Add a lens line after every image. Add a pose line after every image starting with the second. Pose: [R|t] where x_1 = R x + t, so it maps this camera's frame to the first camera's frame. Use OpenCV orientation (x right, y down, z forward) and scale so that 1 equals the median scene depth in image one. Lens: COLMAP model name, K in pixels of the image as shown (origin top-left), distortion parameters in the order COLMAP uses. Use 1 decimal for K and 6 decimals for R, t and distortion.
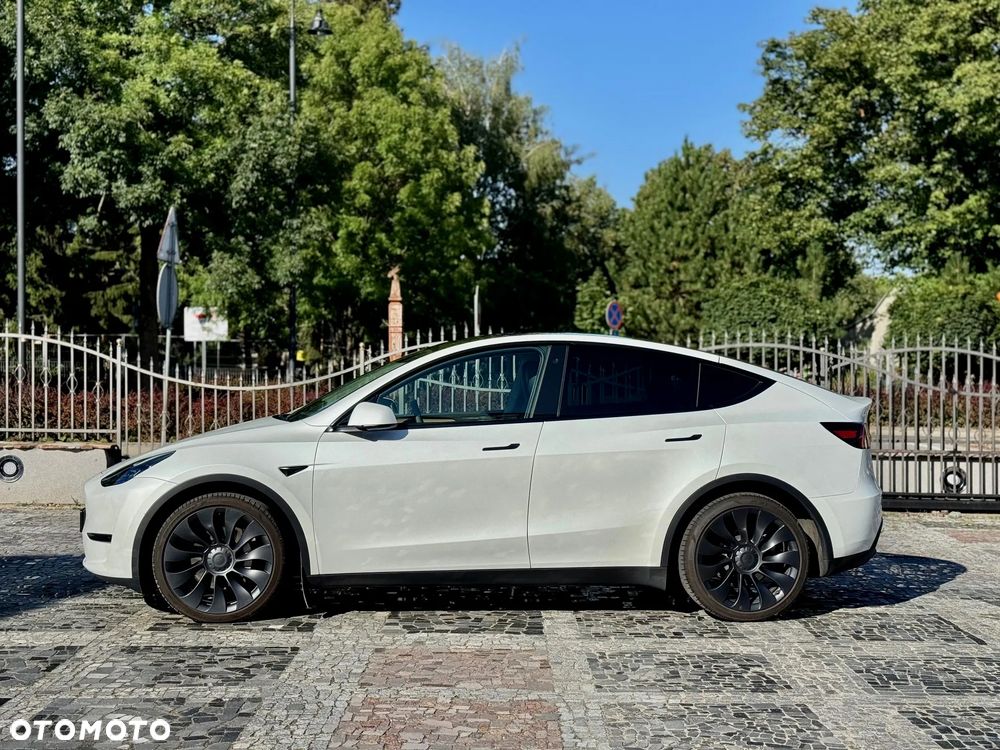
lens RADIAL K [[1388.0, 0, 502.8], [0, 1388.0, 372.5], [0, 0, 1]] dist [0.188423, -0.304554]
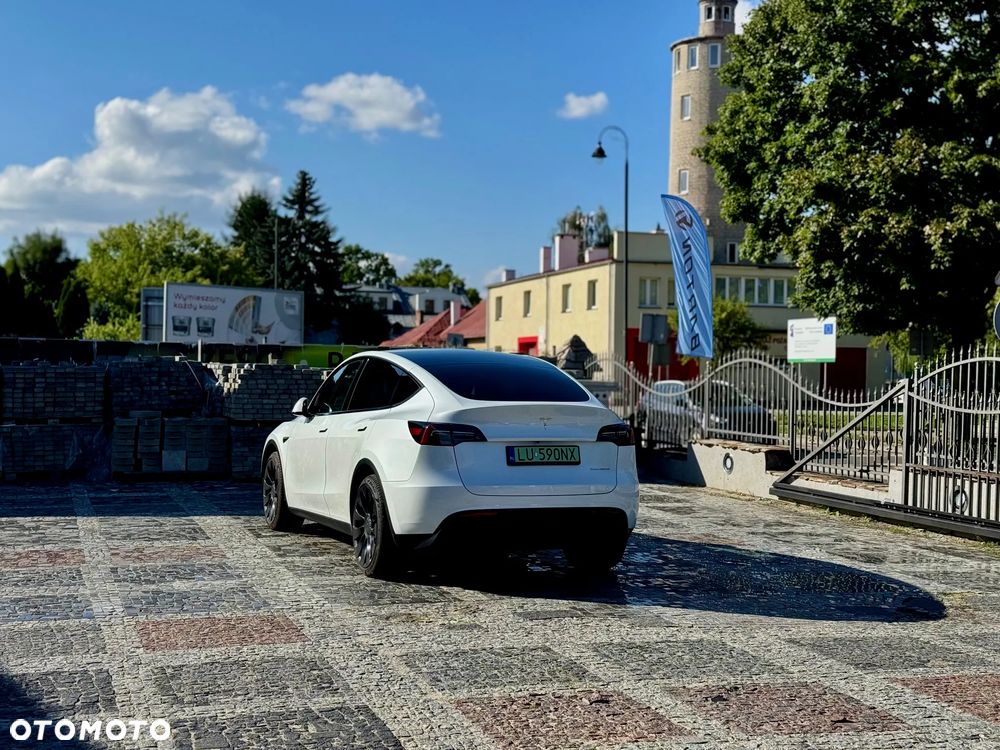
lens RADIAL K [[1382.8, 0, 496.1], [0, 1382.8, 379.0], [0, 0, 1]] dist [0.199568, -0.394863]
pose [[0.305726, 0.000110, -0.952120, 0.268122], [-0.020595, 0.999767, -0.006498, 0.001242], [0.951897, 0.021595, 0.305657, 0.139320]]
